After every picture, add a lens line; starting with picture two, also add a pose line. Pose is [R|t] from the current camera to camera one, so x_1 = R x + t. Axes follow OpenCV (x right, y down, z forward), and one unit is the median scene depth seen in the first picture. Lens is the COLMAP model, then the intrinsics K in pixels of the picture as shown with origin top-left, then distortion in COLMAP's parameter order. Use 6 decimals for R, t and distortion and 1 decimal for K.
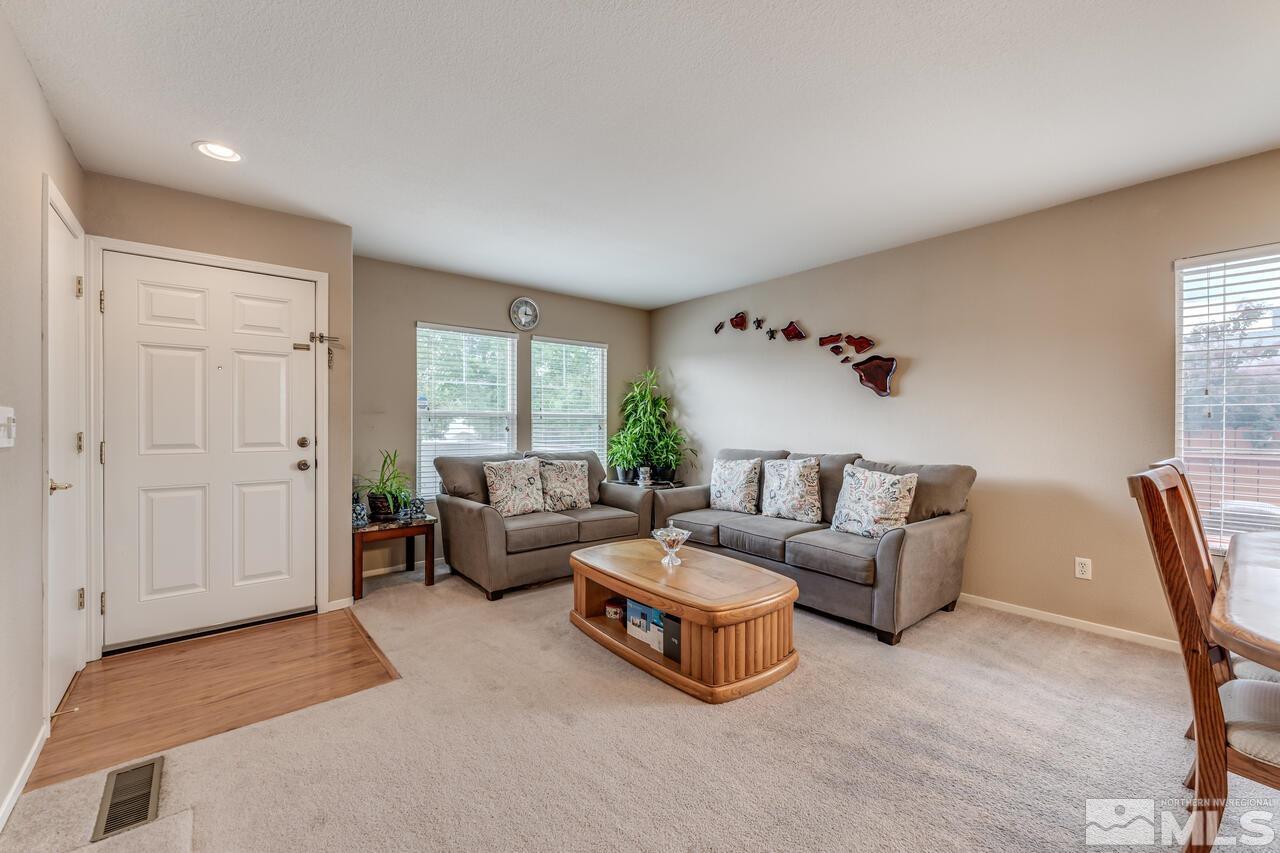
lens RADIAL K [[513.7, 0, 626.3], [0, 513.7, 430.2], [0, 0, 1]] dist [0.002273, -0.000149]
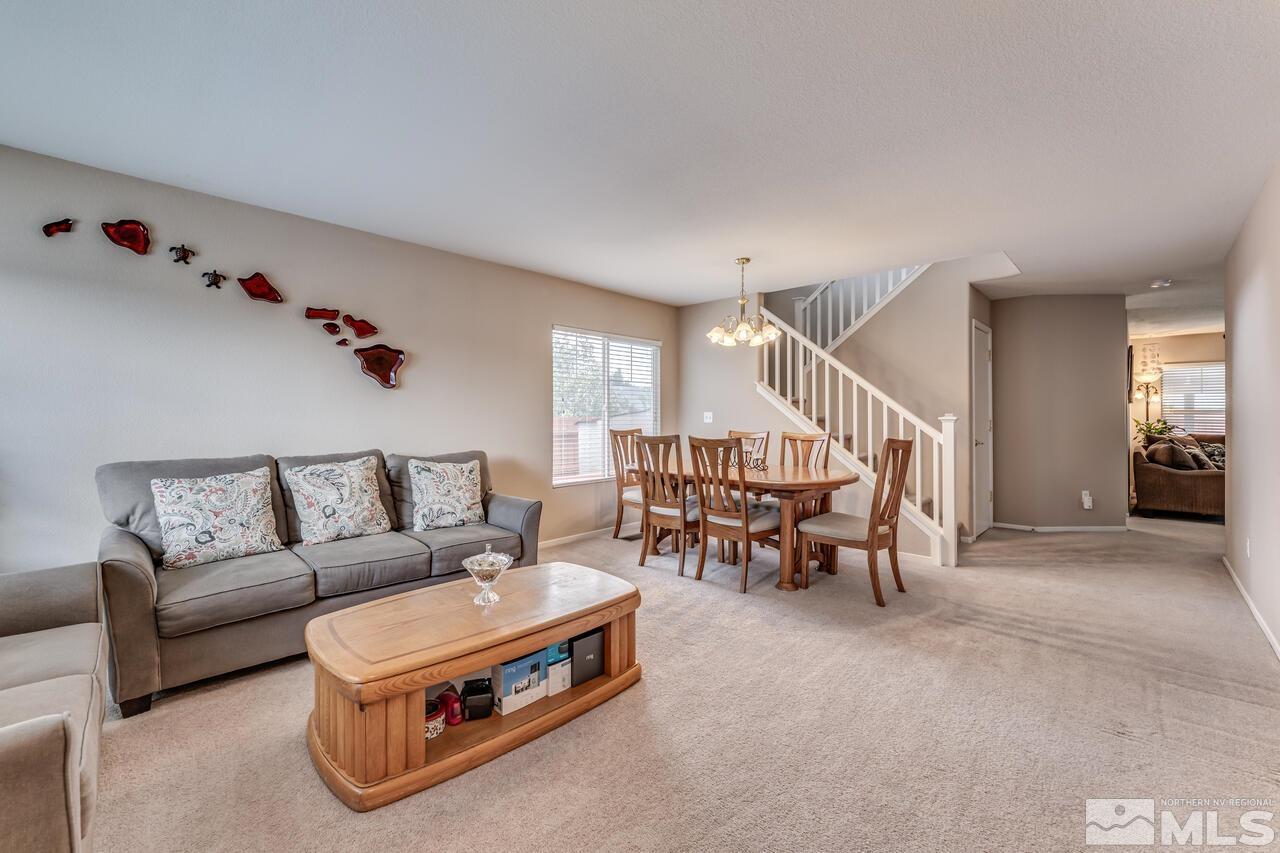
lens RADIAL K [[508.5, 0, 646.6], [0, 508.5, 423.4], [0, 0, 1]] dist [-0.001876, -0.000227]
pose [[-0.116043, -0.009094, 0.993202, -0.498860], [0.016684, 0.999799, 0.011104, -0.002611], [-0.993104, 0.017859, -0.115868, 0.629631]]
